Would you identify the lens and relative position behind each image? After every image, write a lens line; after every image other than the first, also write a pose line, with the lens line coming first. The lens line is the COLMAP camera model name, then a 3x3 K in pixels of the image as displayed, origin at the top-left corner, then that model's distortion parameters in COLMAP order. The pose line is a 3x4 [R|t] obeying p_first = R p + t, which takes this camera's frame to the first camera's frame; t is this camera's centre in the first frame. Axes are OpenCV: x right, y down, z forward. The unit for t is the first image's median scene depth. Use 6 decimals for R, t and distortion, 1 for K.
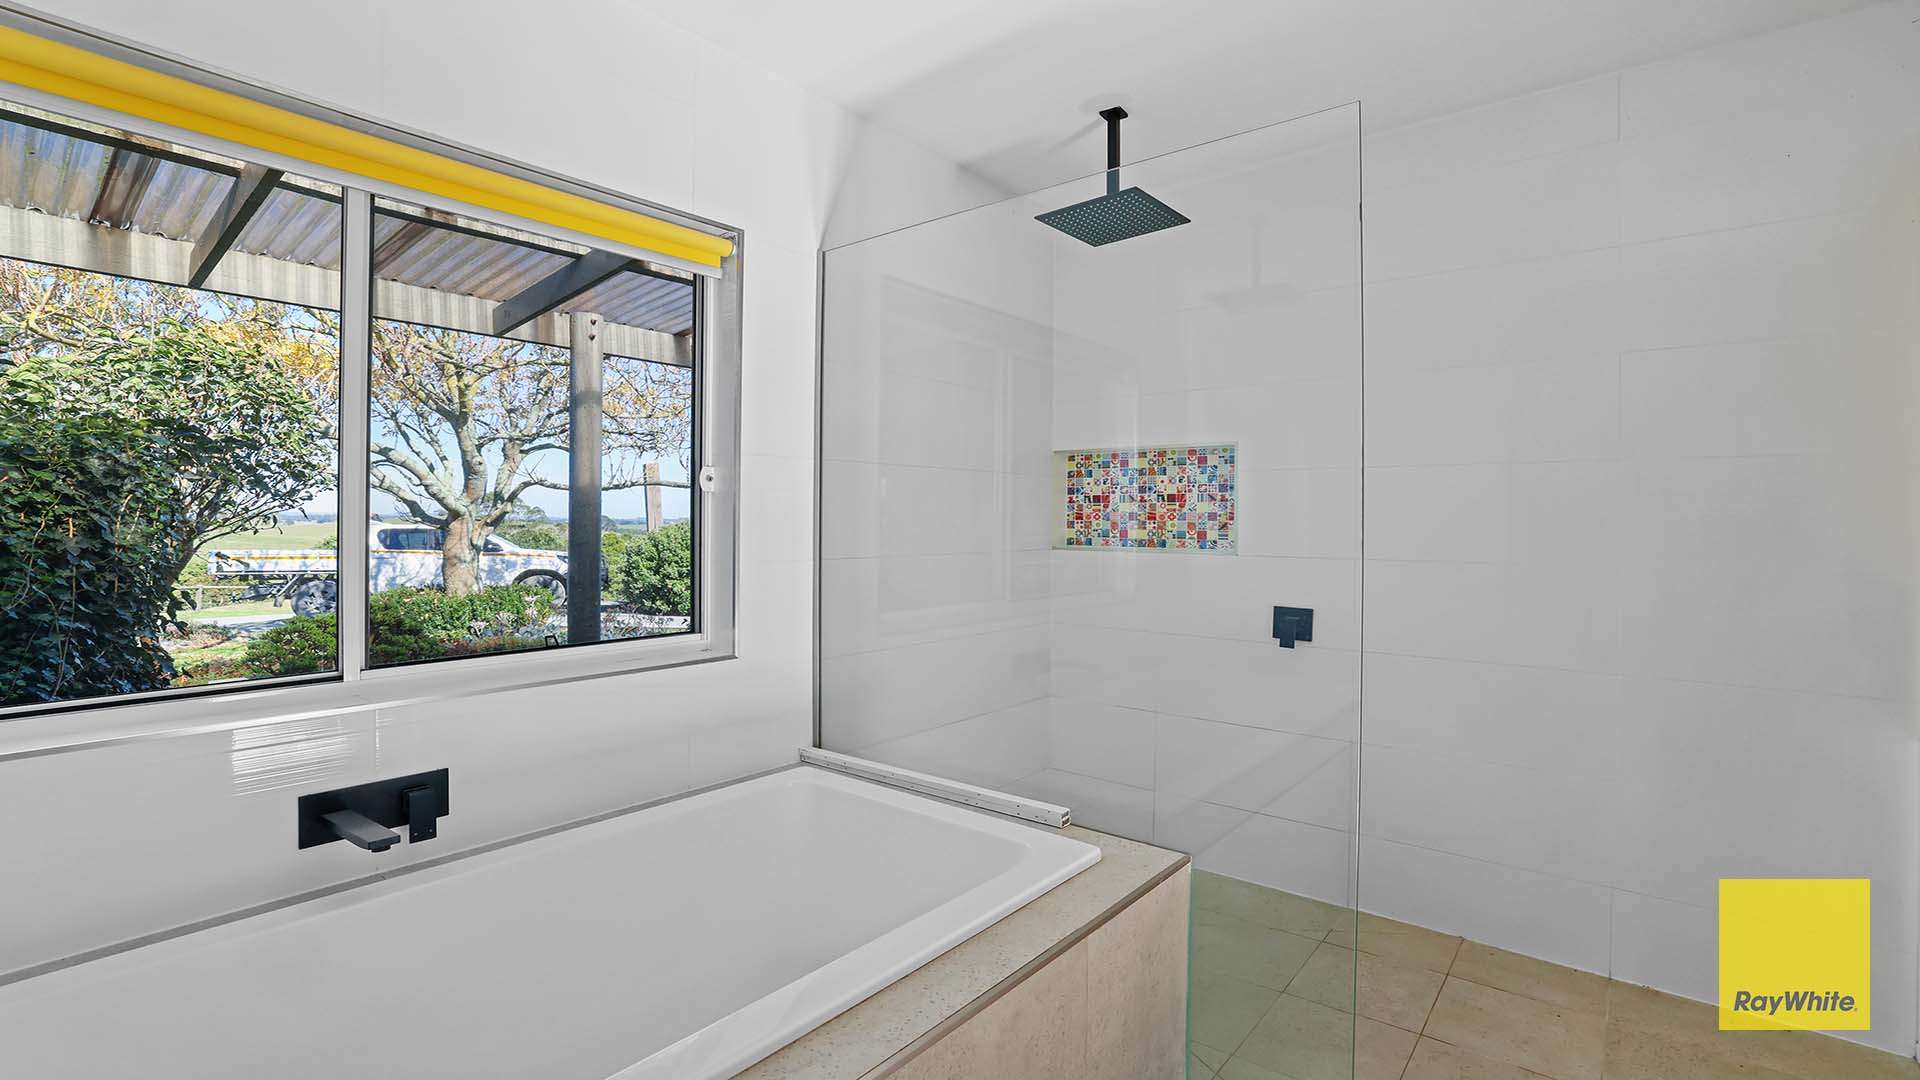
lens RADIAL K [[857.4, 0, 961.0], [0, 857.4, 528.7], [0, 0, 1]] dist [0.000748, 0.000317]
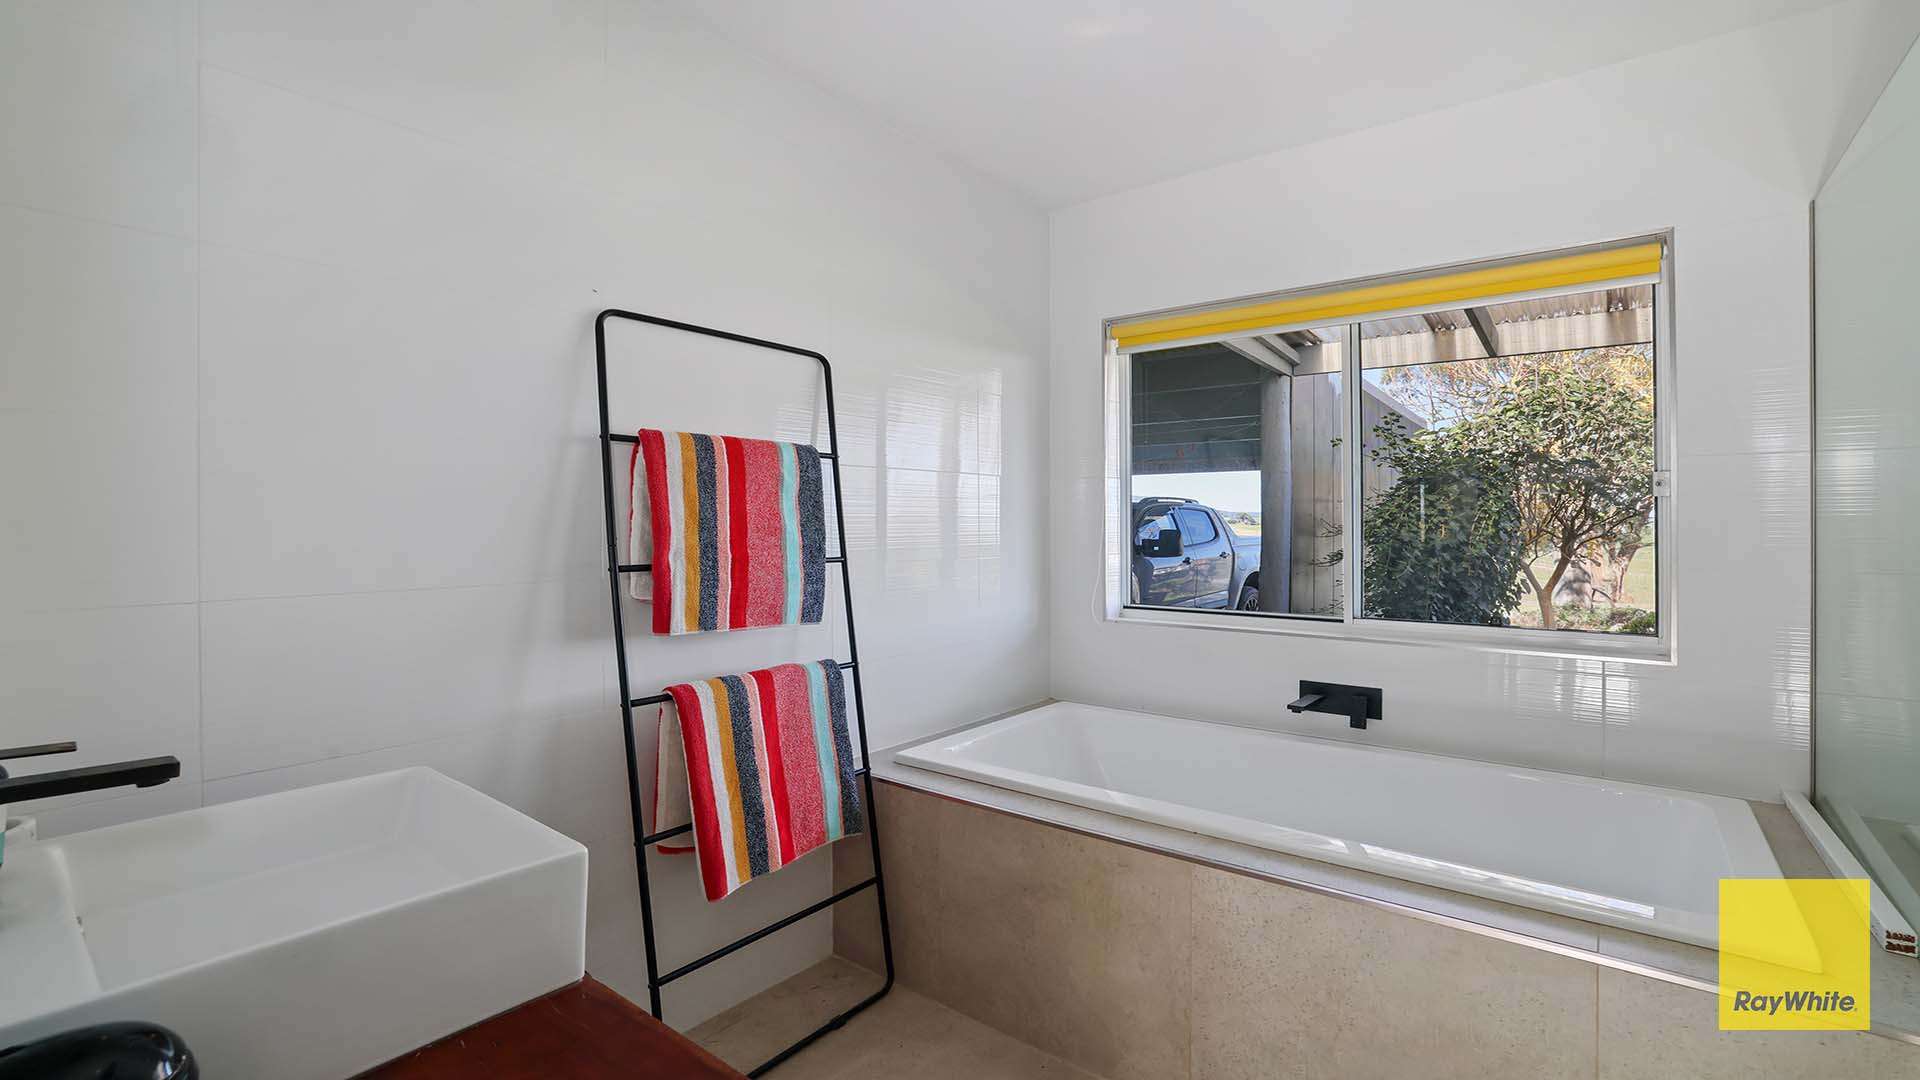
lens RADIAL K [[857.4, 0, 961.0], [0, 857.4, 528.7], [0, 0, 1]] dist [0.000748, 0.000317]
pose [[0.027737, 0.001918, -0.999613, 0.442071], [-0.010904, 0.999939, 0.001616, 0.001600], [0.999556, 0.010855, 0.027756, 0.108793]]
